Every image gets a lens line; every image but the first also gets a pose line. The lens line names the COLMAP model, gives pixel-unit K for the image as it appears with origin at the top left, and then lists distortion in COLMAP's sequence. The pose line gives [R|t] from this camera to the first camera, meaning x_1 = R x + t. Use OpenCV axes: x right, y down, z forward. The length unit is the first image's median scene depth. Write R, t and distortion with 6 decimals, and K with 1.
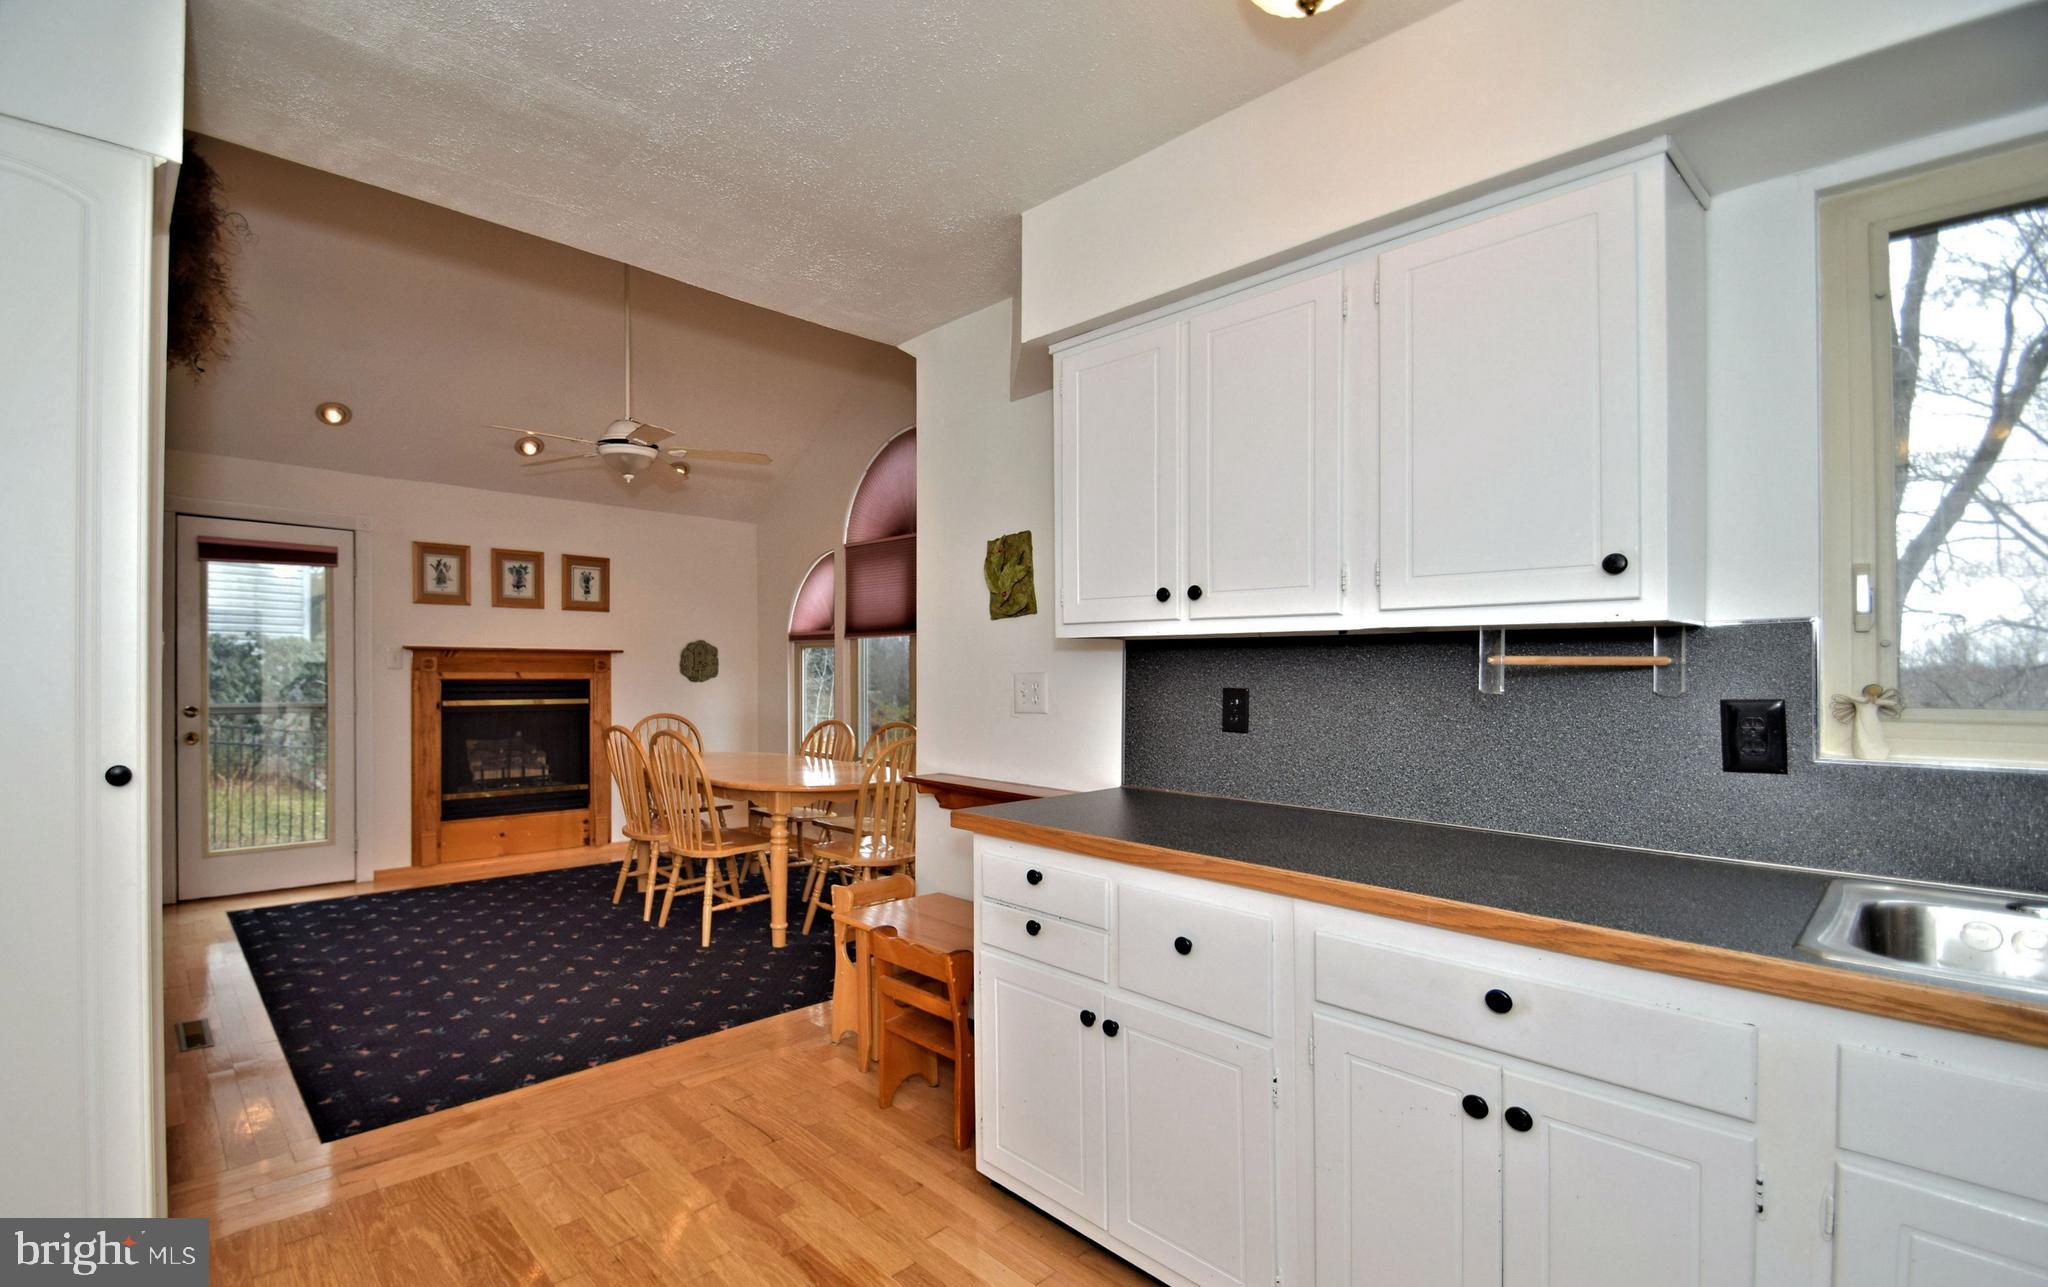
lens RADIAL K [[904.2, 0, 1024.6], [0, 904.2, 658.9], [0, 0, 1]] dist [-0.000526, -0.000208]
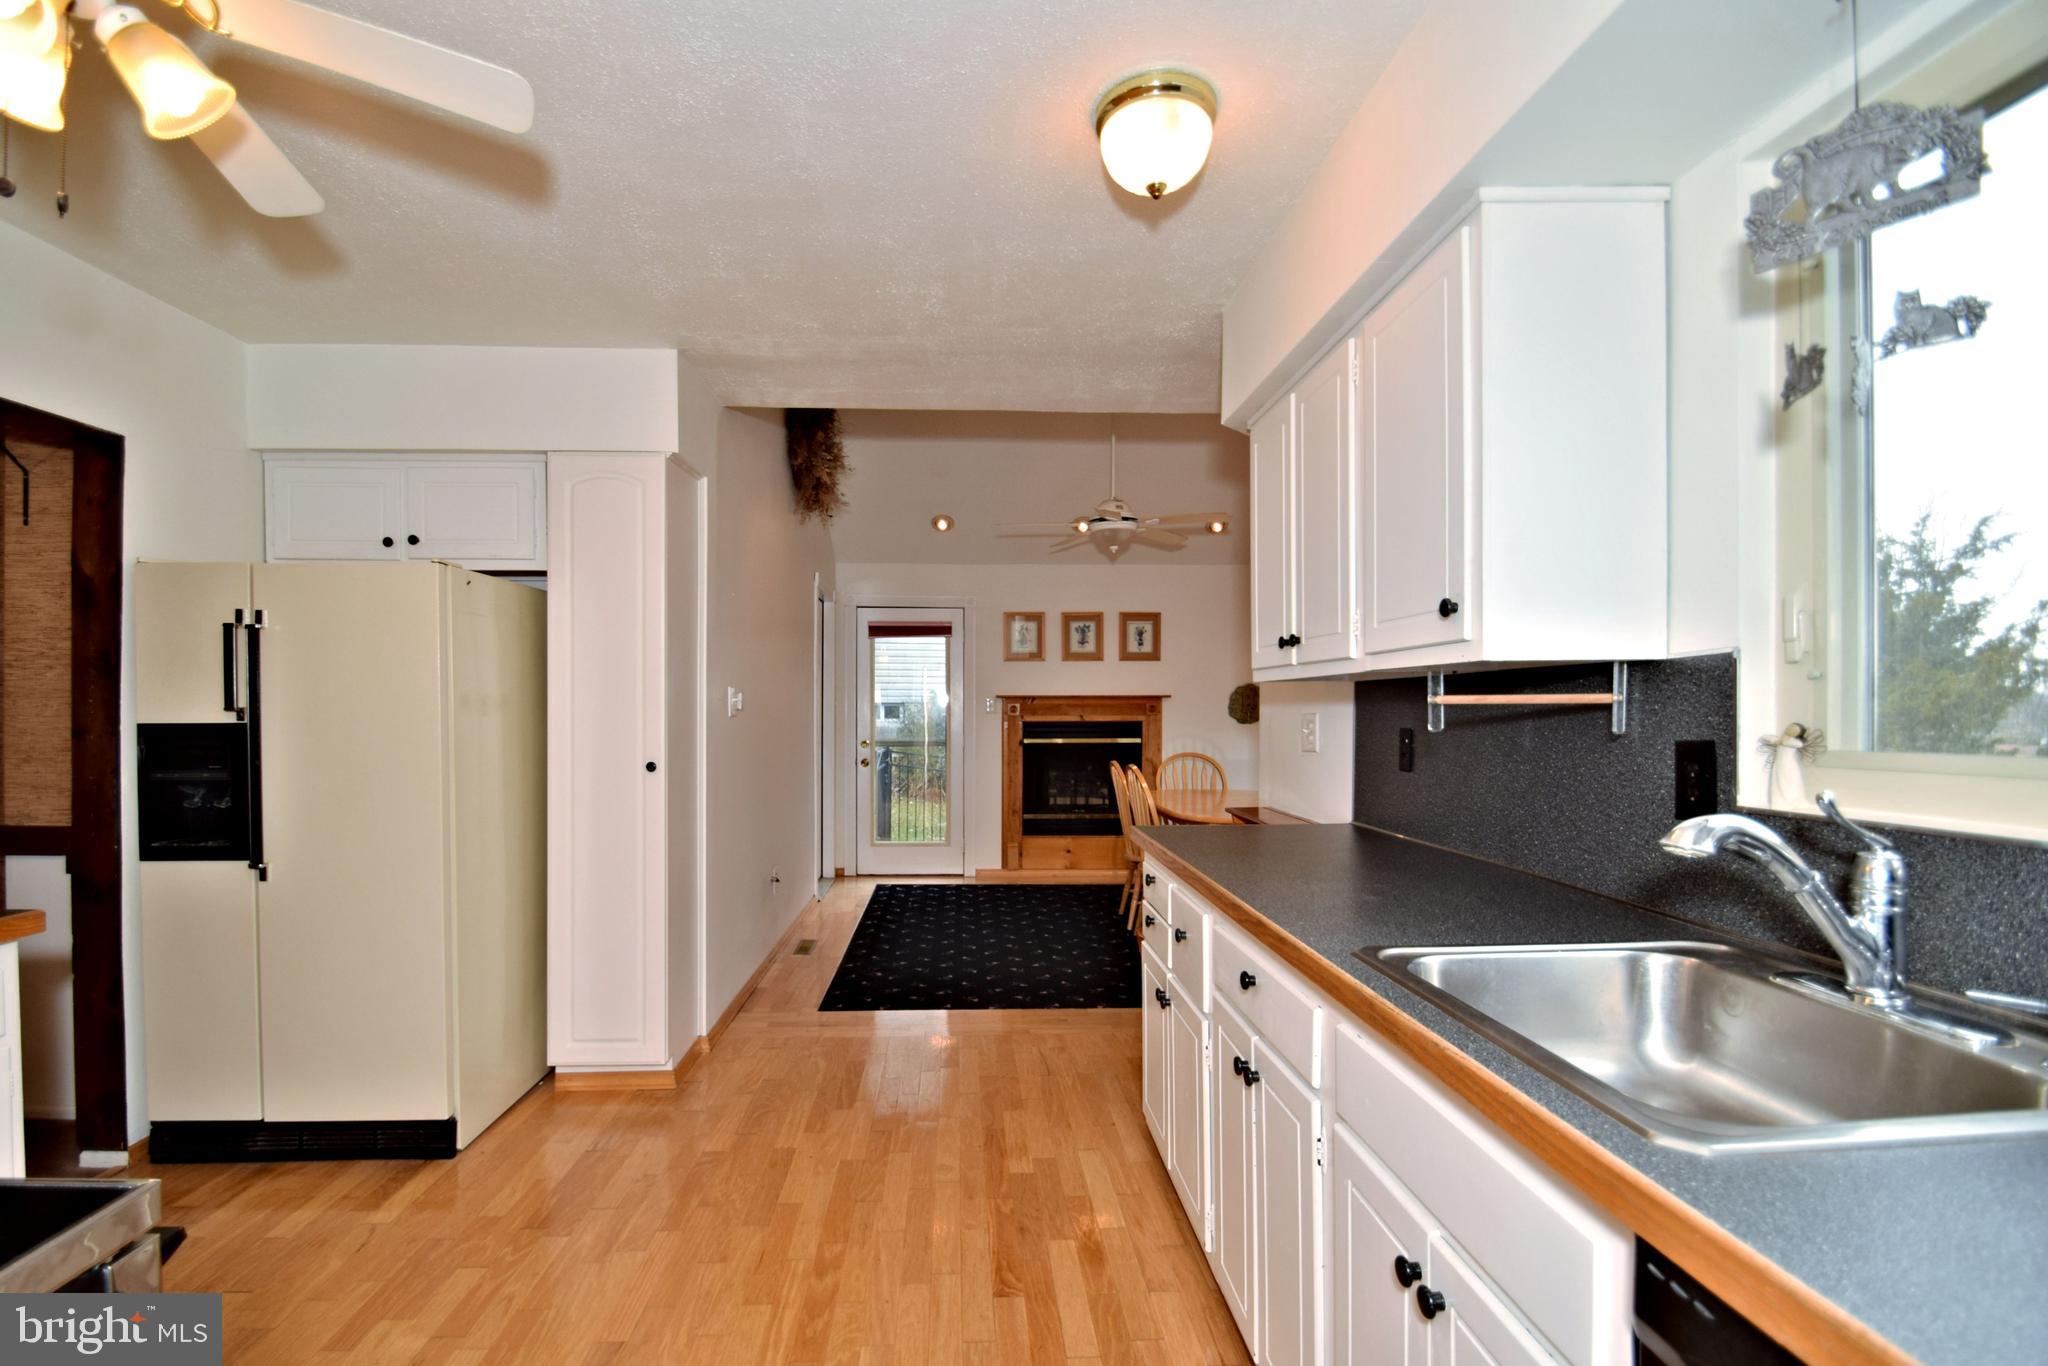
lens RADIAL K [[943.4, 0, 1022.4], [0, 943.4, 696.7], [0, 0, 1]] dist [-0.015814, -0.005017]
pose [[0.790253, -0.016502, -0.612558, 0.153683], [0.014065, 0.999862, -0.008791, 0.000176], [0.612619, -0.001668, 0.790376, -0.026853]]
